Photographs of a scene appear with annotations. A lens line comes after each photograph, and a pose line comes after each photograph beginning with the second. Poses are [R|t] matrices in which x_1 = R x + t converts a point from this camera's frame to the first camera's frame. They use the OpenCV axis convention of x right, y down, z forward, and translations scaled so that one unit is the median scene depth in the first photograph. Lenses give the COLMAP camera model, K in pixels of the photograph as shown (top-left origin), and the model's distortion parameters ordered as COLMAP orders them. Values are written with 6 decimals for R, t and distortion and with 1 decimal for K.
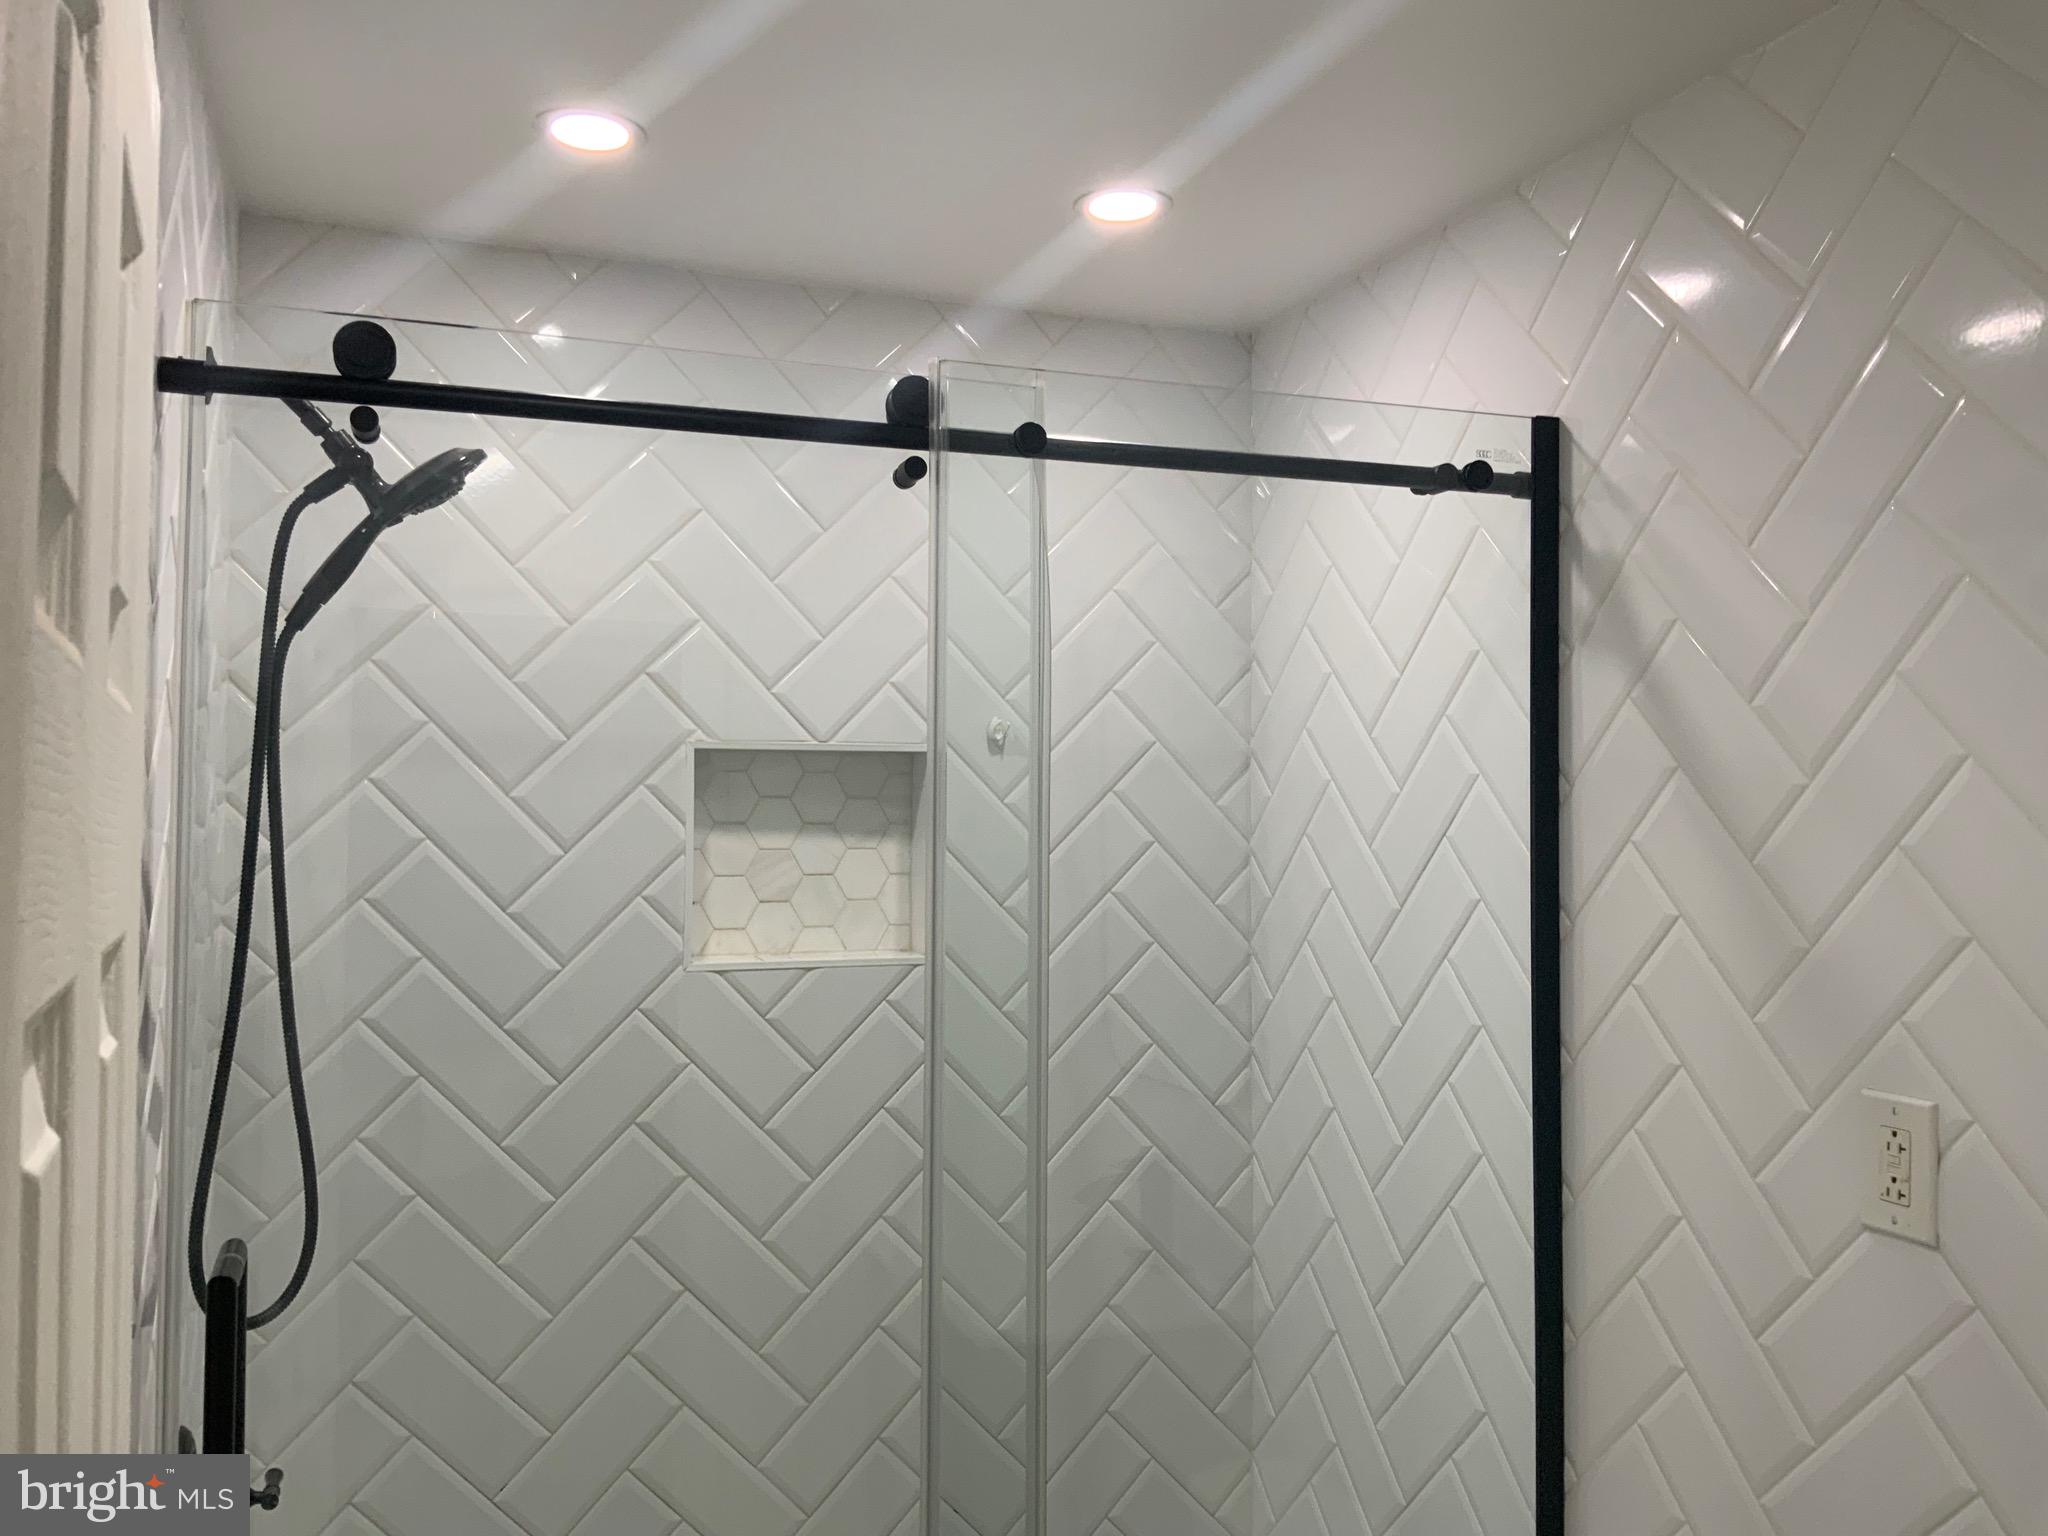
lens RADIAL K [[1692.9, 0, 1015.4], [0, 1692.9, 761.1], [0, 0, 1]] dist [0.115725, -0.225436]
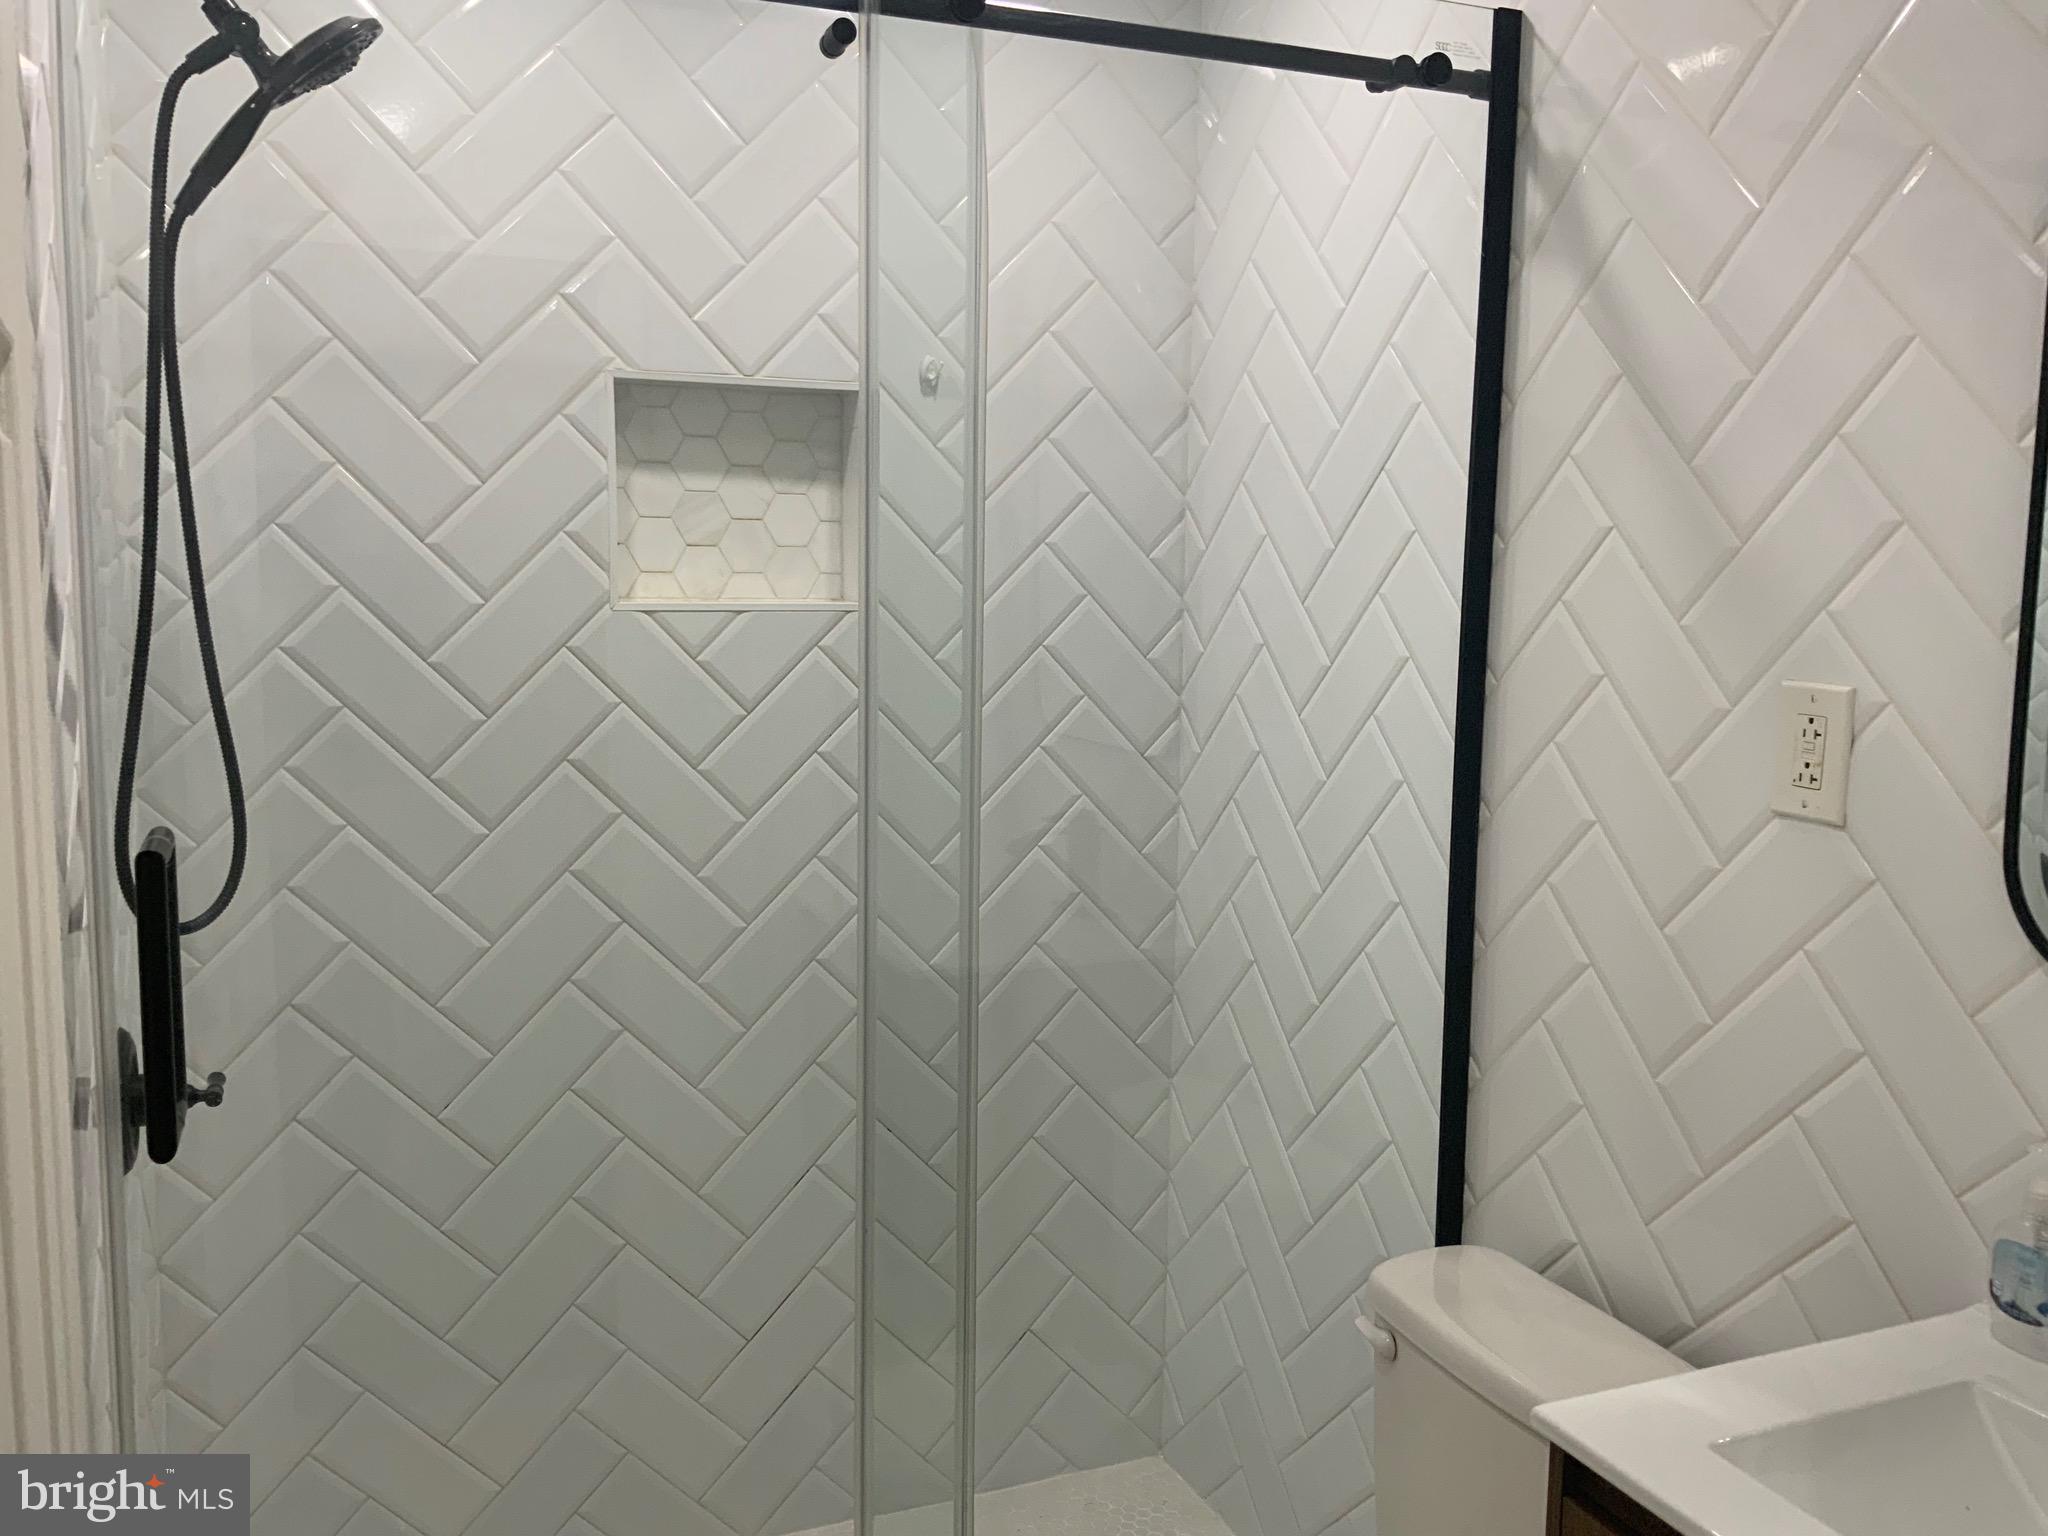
lens RADIAL K [[1692.9, 0, 1015.4], [0, 1692.9, 761.1], [0, 0, 1]] dist [0.115725, -0.225436]
pose [[0.999107, 0.002648, 0.042179, -0.002797], [-0.009055, 0.988269, 0.152455, 0.062866], [-0.041280, -0.152701, 0.987410, 0.004905]]
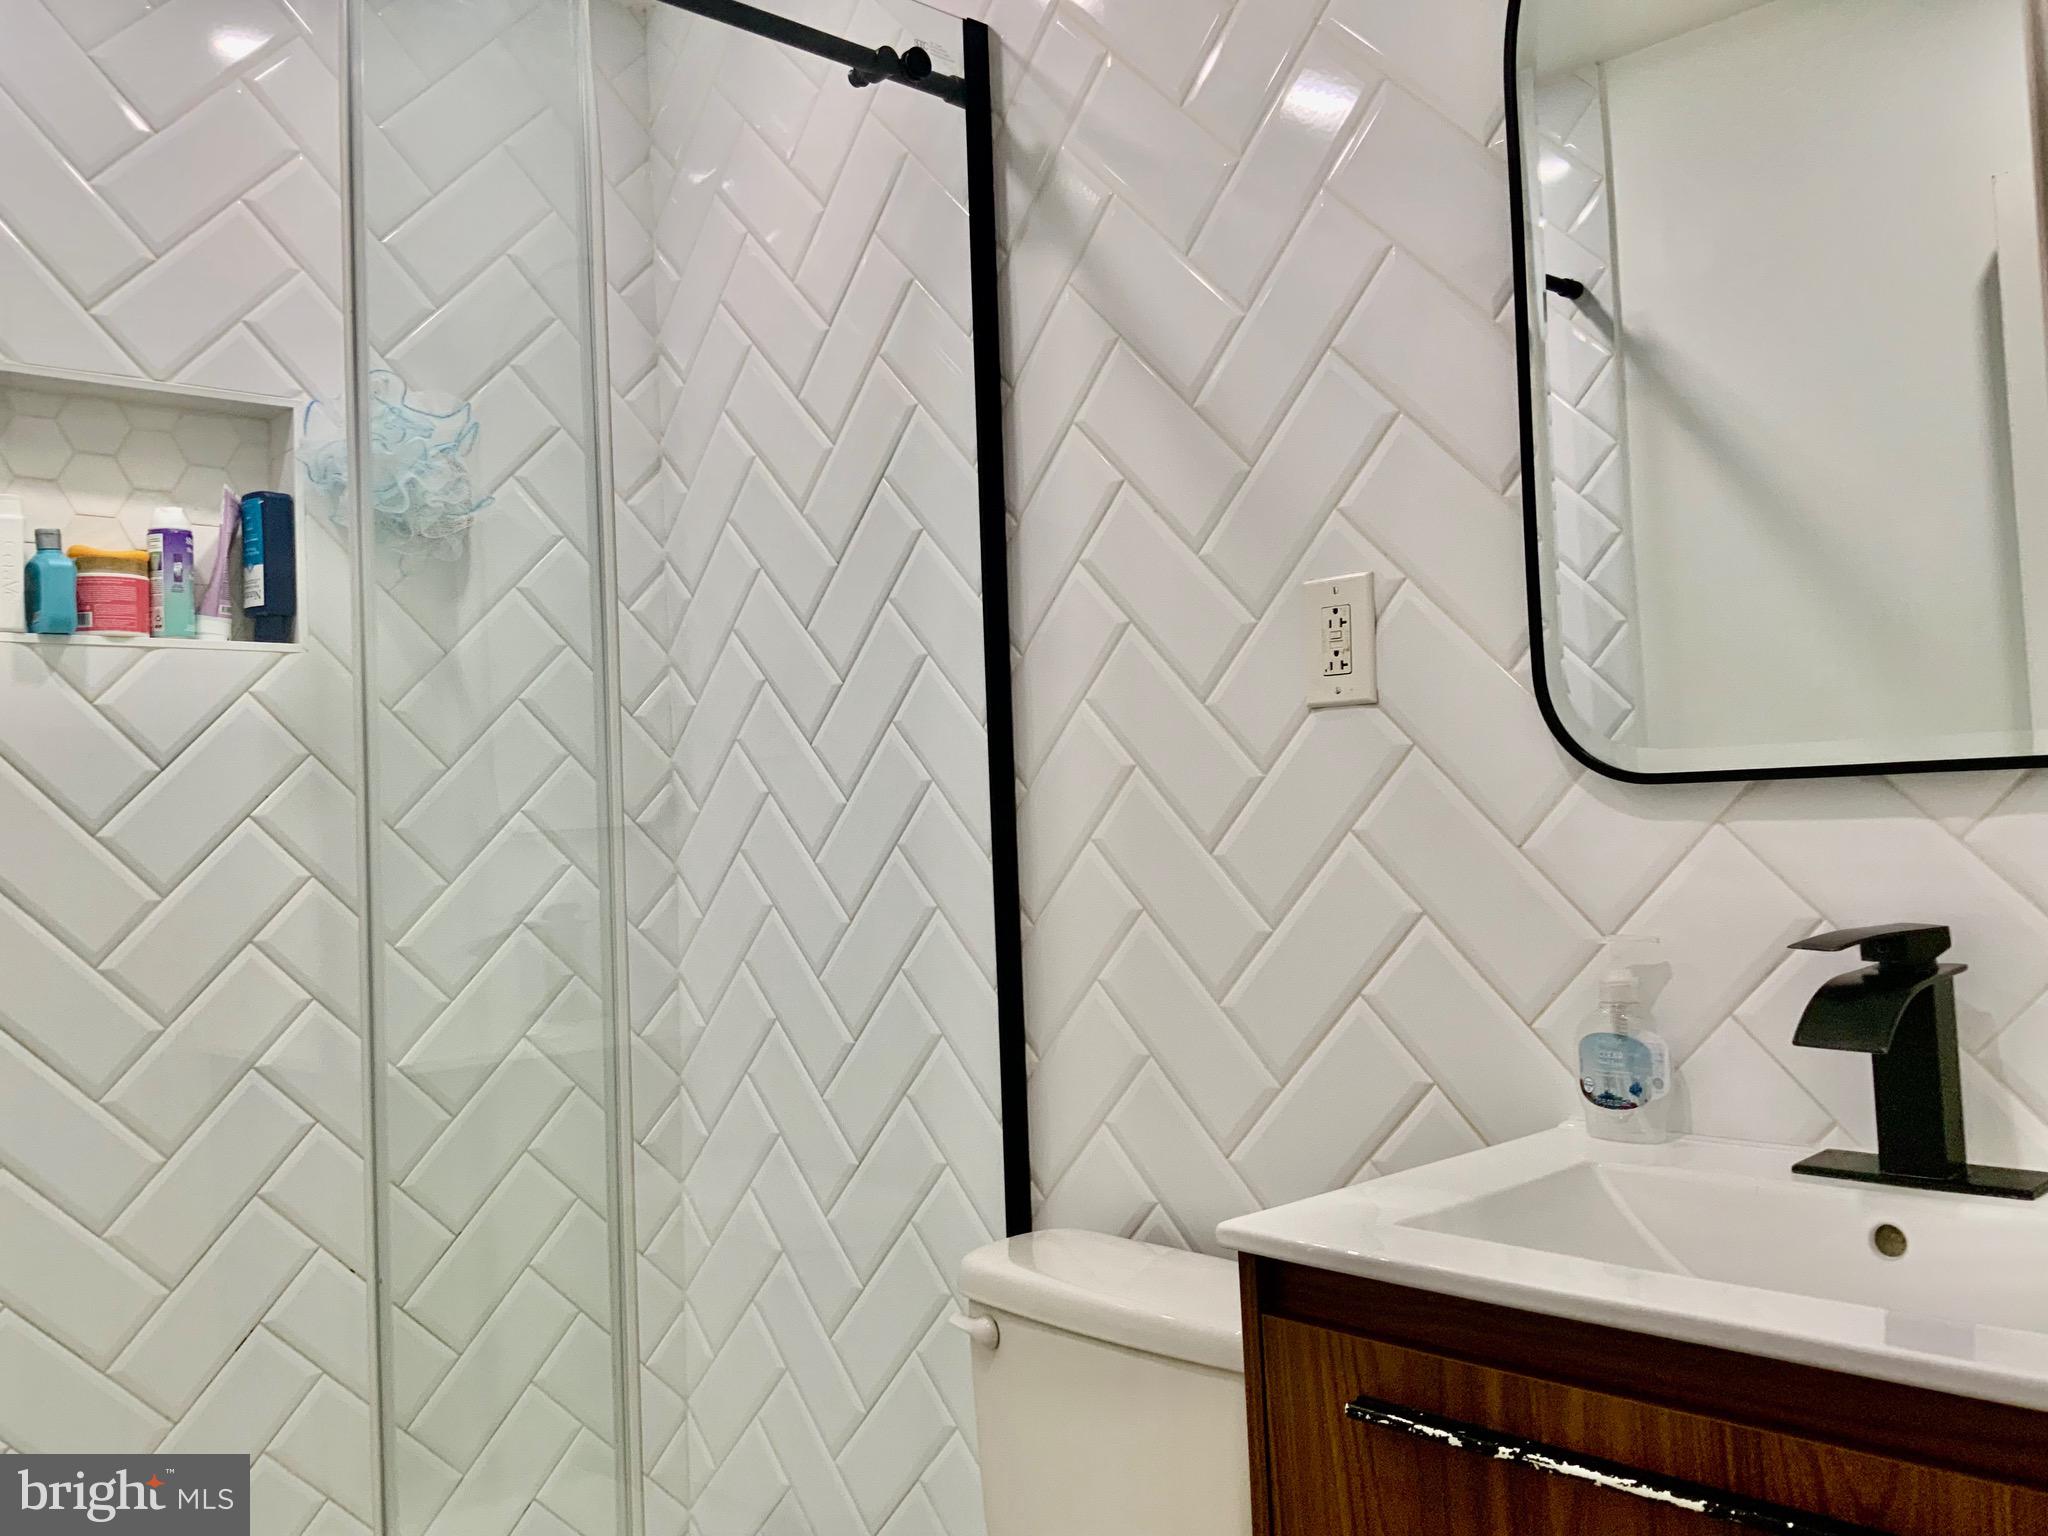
lens RADIAL K [[1692.9, 0, 1015.4], [0, 1692.9, 761.1], [0, 0, 1]] dist [0.115725, -0.225436]
pose [[0.920805, -0.026919, 0.389094, -0.066489], [0.031033, 0.999509, -0.004291, 0.218064], [-0.388787, 0.016026, 0.921188, 0.063535]]
